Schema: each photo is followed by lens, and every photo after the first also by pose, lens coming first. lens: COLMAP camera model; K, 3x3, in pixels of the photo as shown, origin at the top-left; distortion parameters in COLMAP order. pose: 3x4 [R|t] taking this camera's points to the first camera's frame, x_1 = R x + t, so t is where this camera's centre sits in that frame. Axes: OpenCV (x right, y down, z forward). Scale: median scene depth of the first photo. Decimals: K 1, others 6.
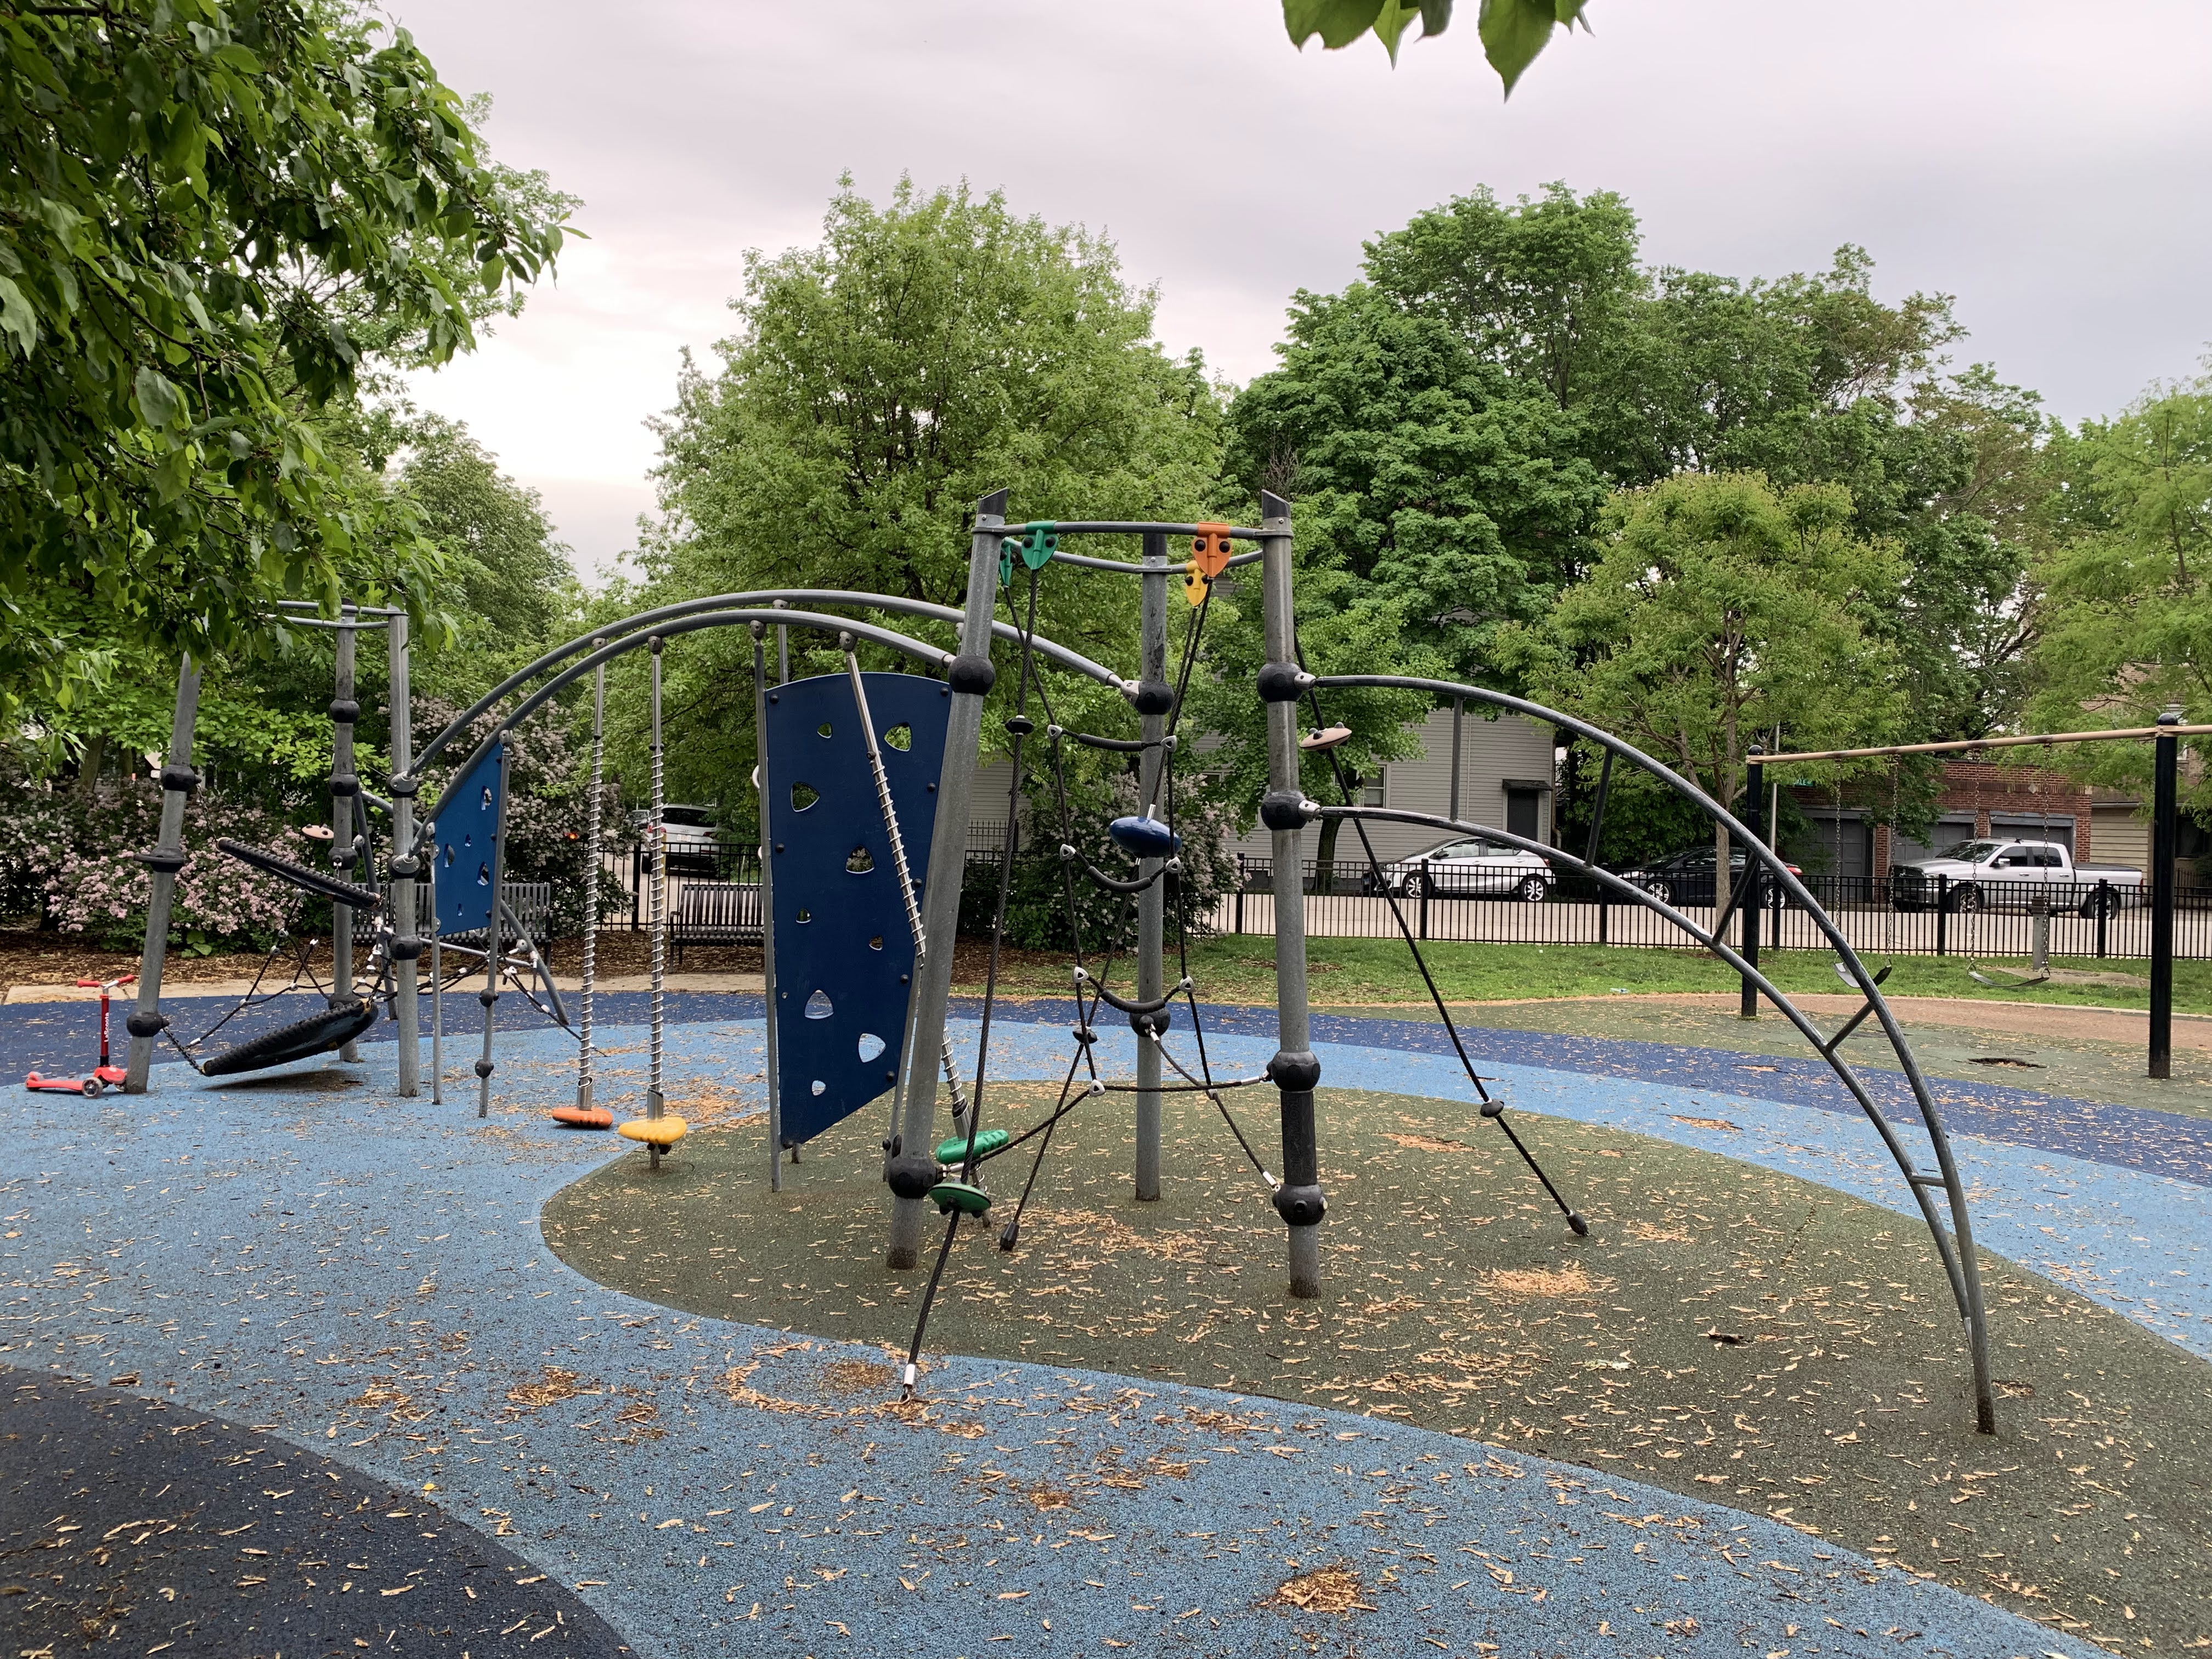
lens RADIAL K [[1657.5, 0, 1105.9], [0, 1657.5, 838.8], [0, 0, 1]] dist [0.047774, -0.055695]
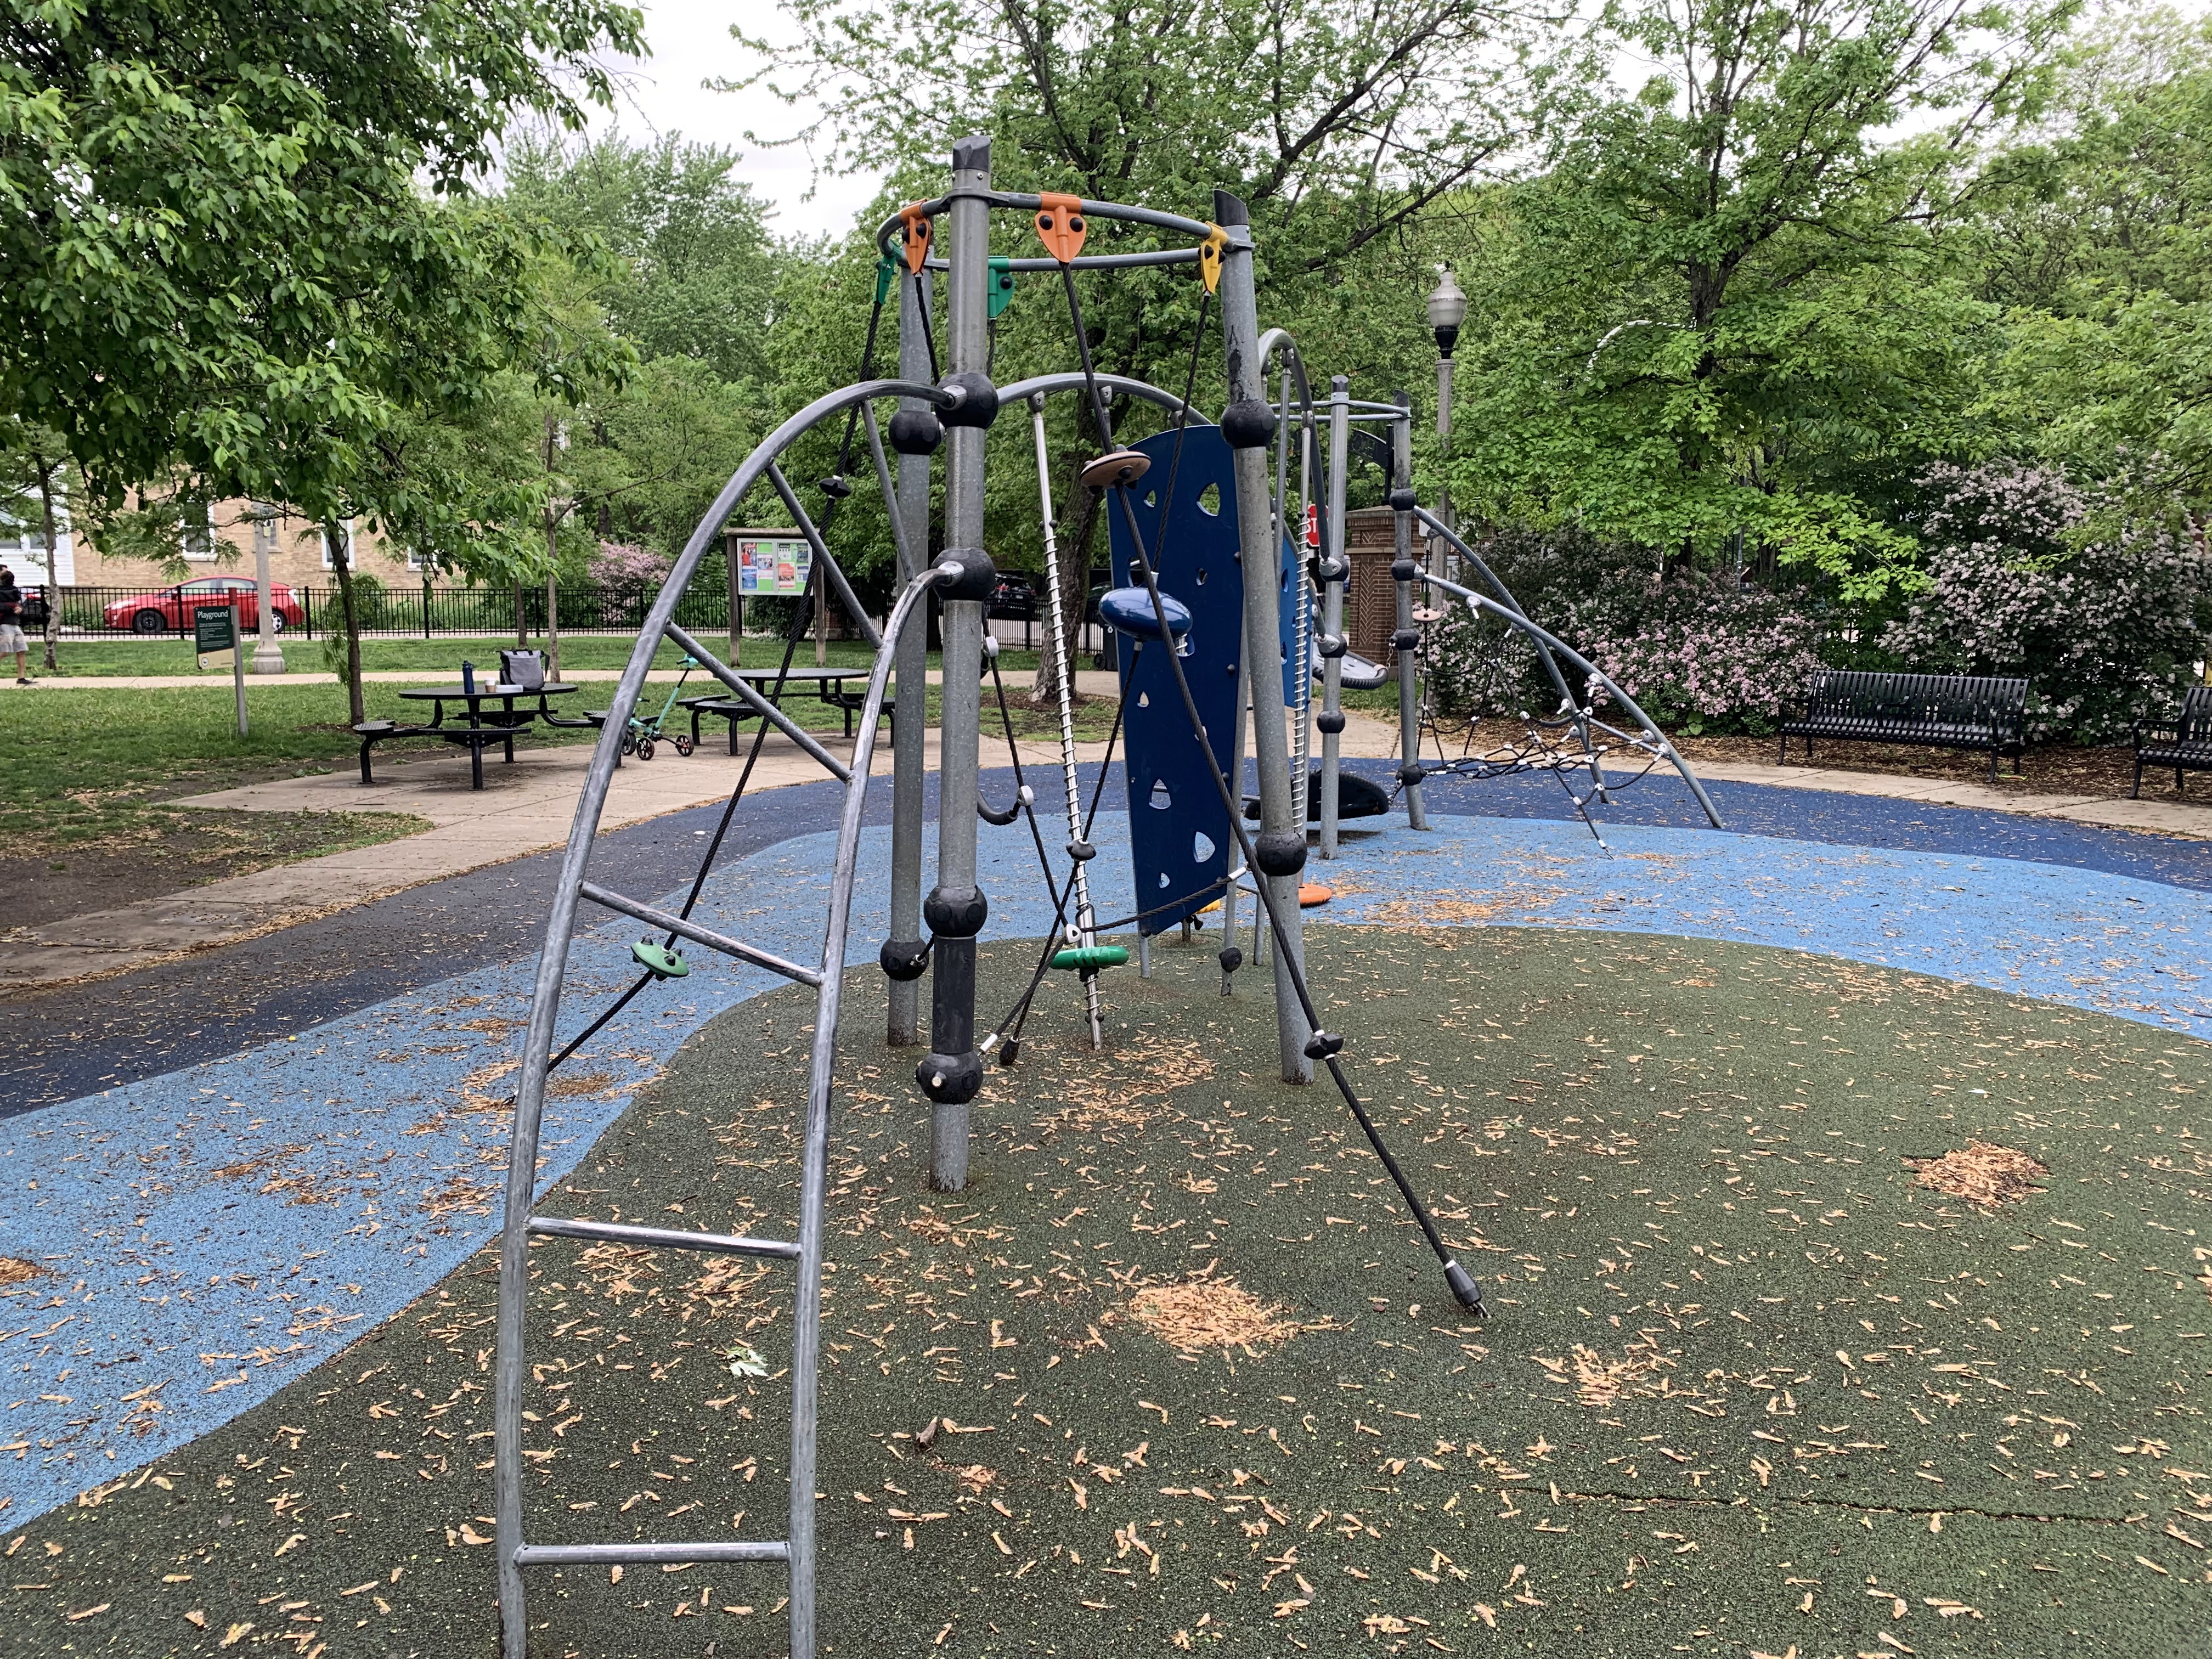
lens RADIAL K [[1657.5, 0, 1121.9], [0, 1657.5, 822.9], [0, 0, 1]] dist [0.047774, -0.055695]
pose [[0.372173, 0.112460, -0.921325, 0.651569], [-0.006004, 0.992903, 0.118772, 0.004094], [0.928144, -0.038672, 0.370207, 0.594826]]
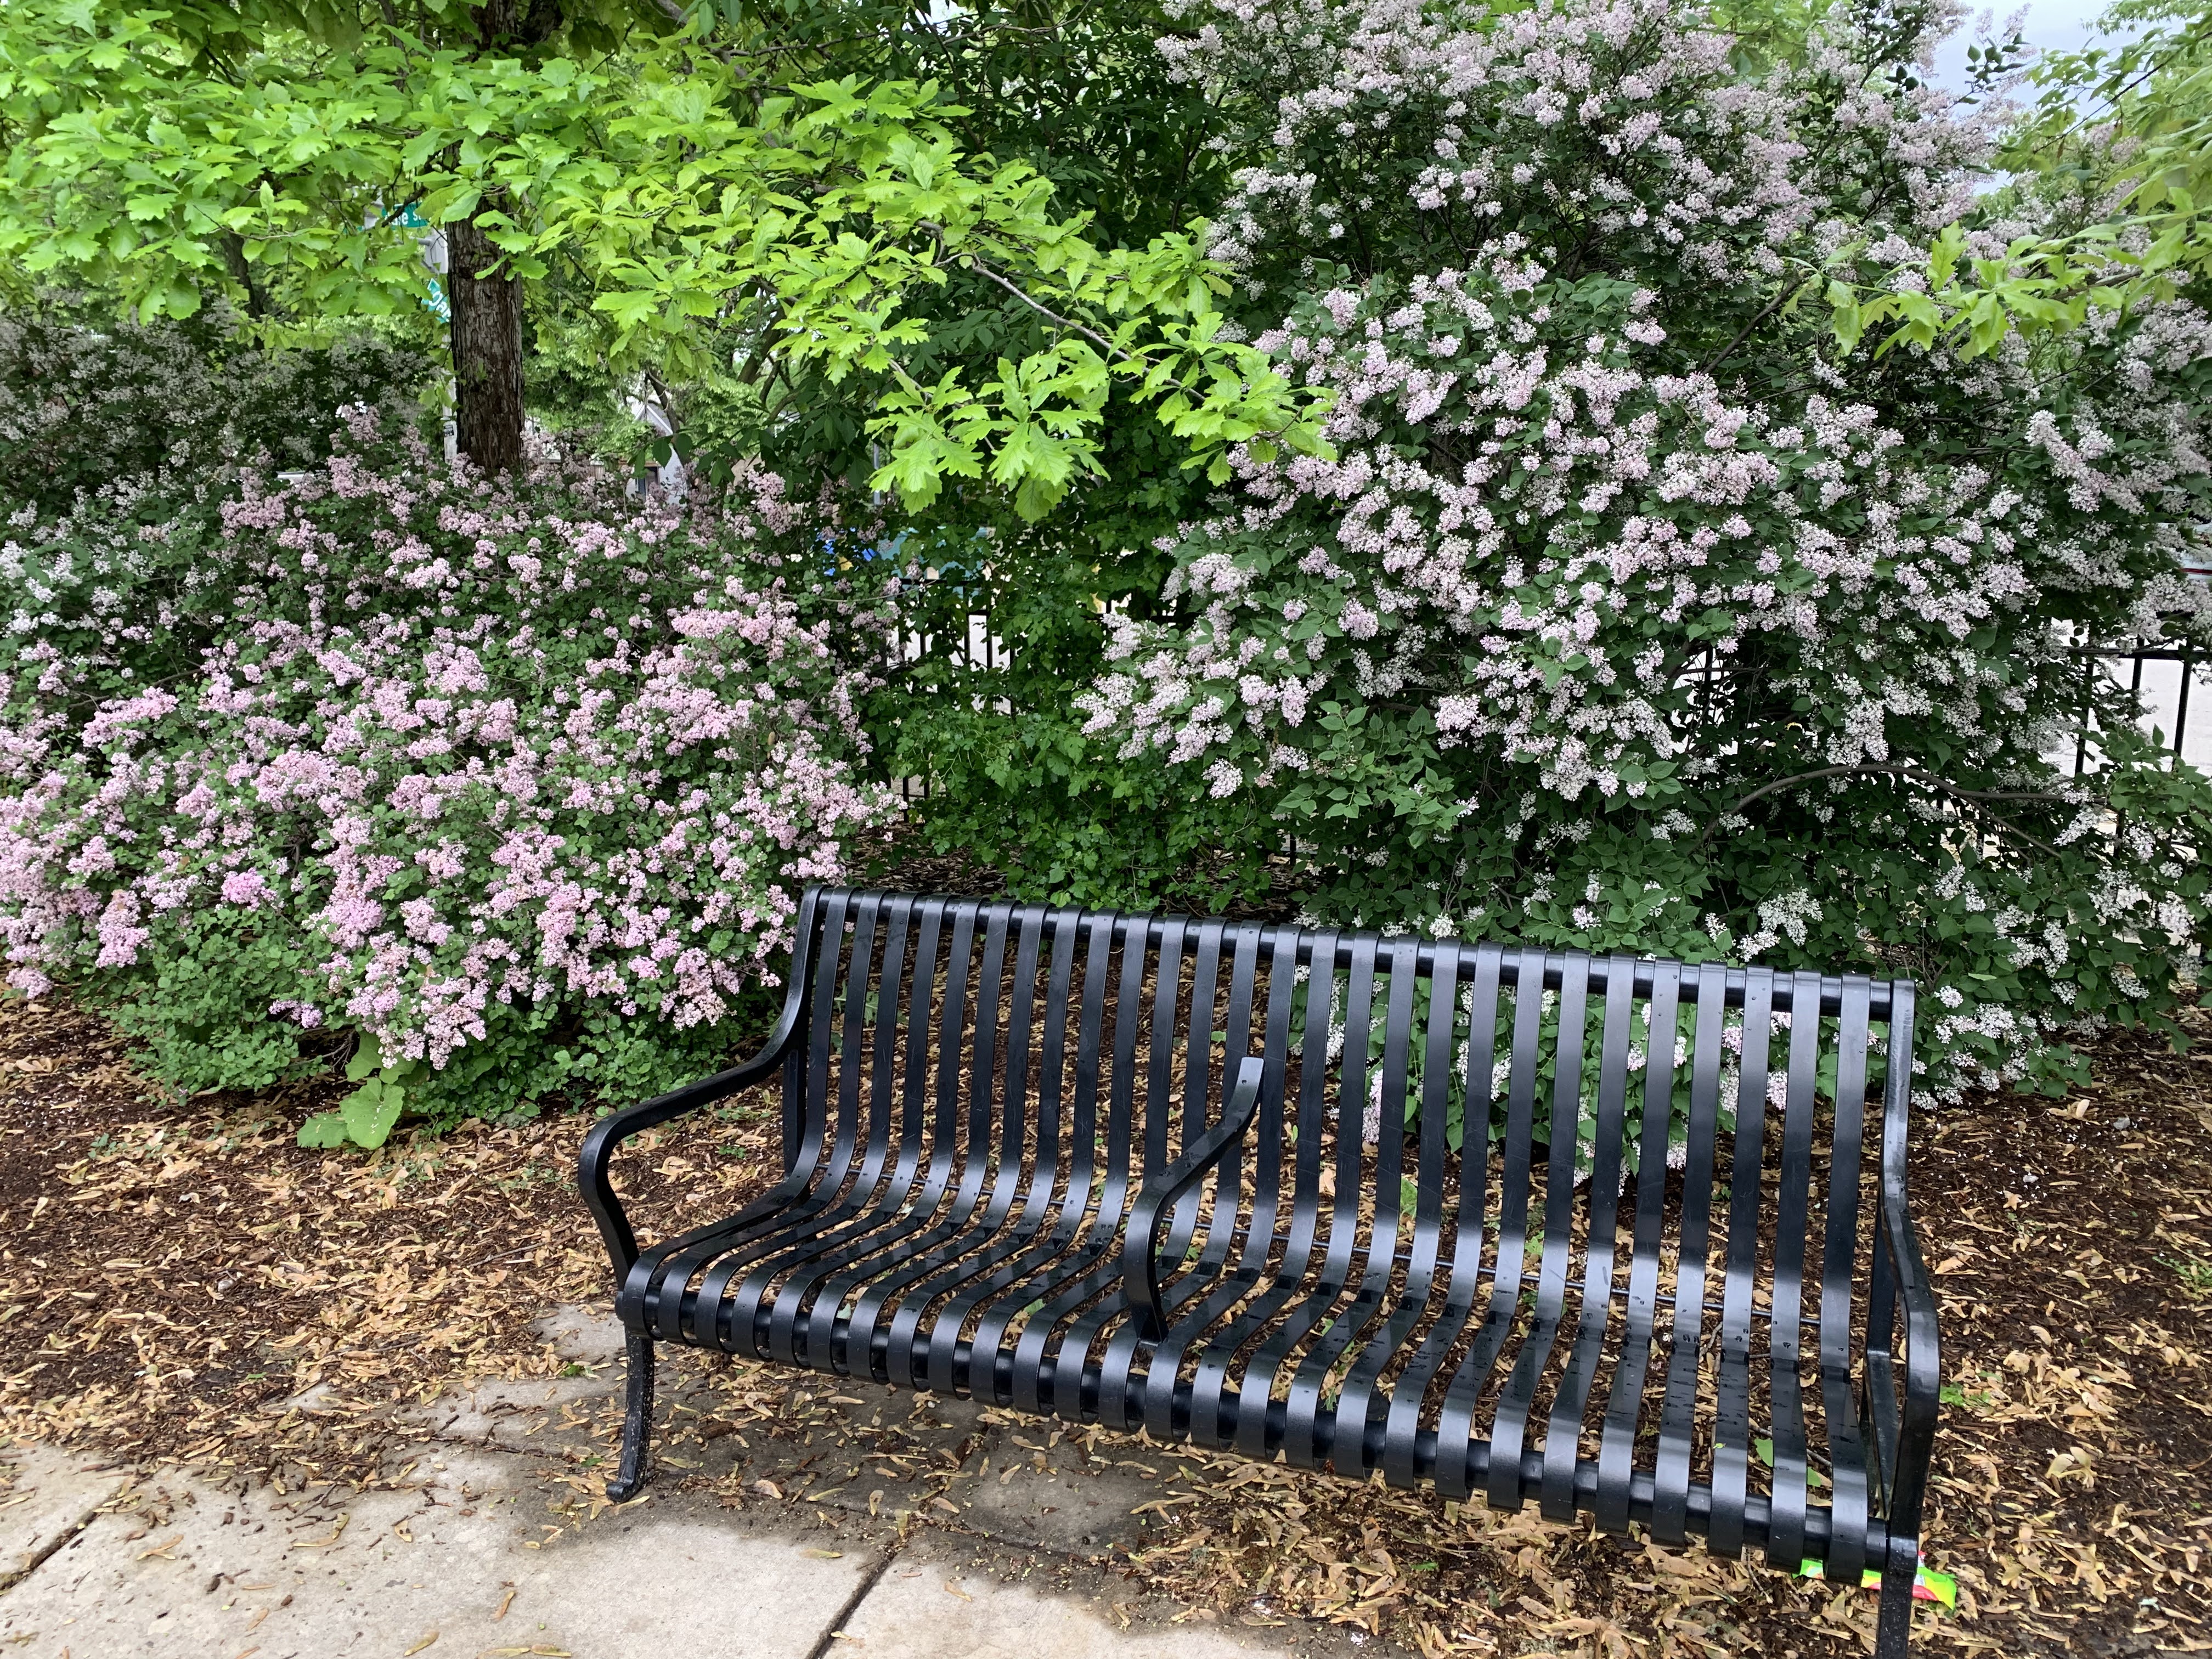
lens RADIAL K [[1657.5, 0, 1097.7], [0, 1657.5, 834.2], [0, 0, 1]] dist [0.047774, -0.055695]
pose [[0.741063, 0.084814, -0.666057, -0.673446], [0.016625, 0.989368, 0.144481, -0.012703], [0.671229, -0.118143, 0.731774, 1.957745]]
